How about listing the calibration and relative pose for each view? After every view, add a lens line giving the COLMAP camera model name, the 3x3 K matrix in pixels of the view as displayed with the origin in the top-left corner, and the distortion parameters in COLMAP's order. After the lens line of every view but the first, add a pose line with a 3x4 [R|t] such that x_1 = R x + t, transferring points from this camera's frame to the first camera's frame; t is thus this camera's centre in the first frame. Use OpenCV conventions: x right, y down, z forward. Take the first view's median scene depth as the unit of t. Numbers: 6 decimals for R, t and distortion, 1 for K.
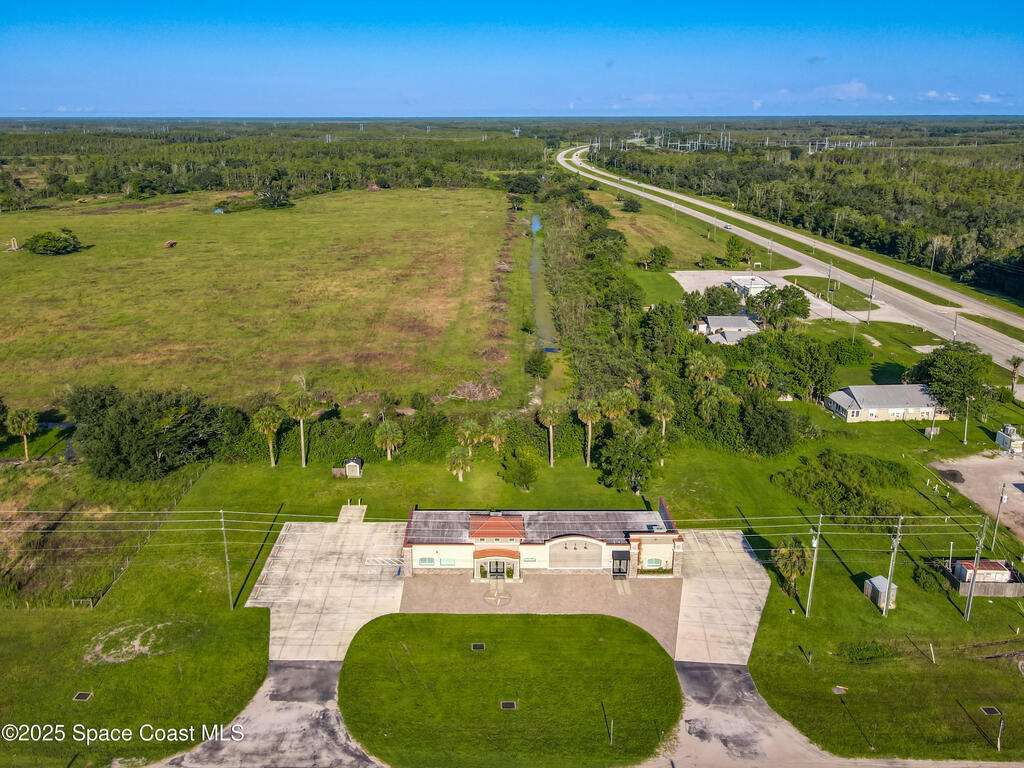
lens RADIAL K [[753.0, 0, 486.9], [0, 753.0, 349.4], [0, 0, 1]] dist [0.009980, -0.000347]
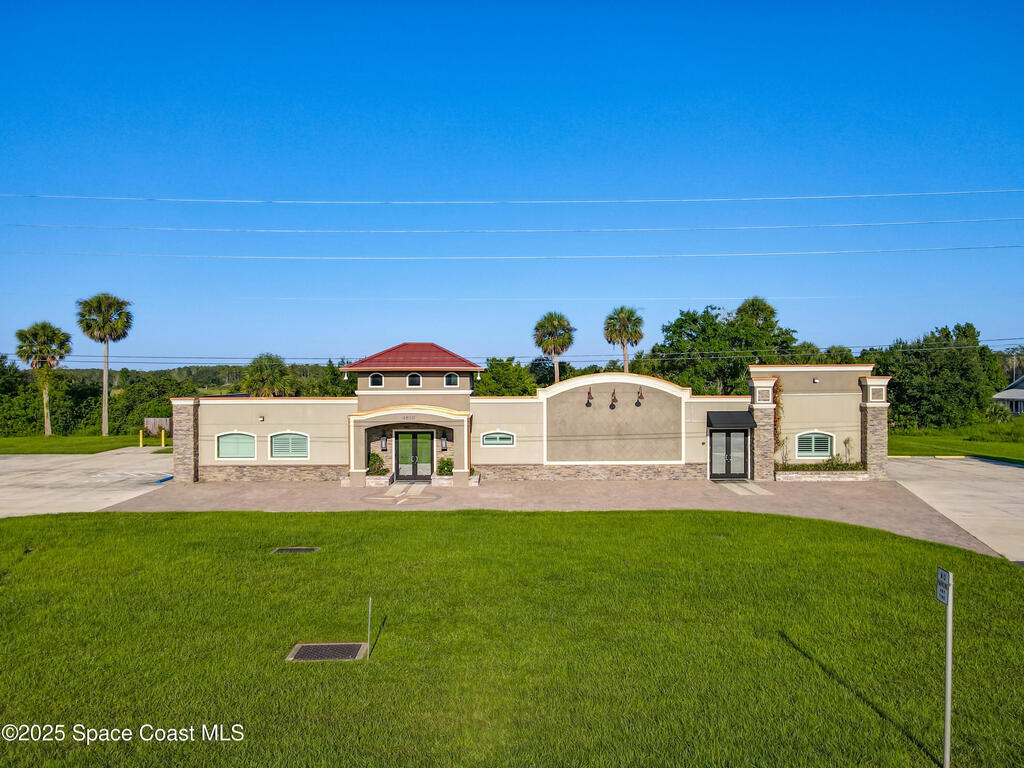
lens RADIAL K [[753.0, 0, 508.5], [0, 753.0, 383.8], [0, 0, 1]] dist [0.009980, -0.000347]
pose [[0.999957, -0.000912, 0.009258, 0.059069], [0.003447, 0.960666, -0.277684, 0.363629], [-0.008640, 0.277704, 0.960628, 0.618648]]
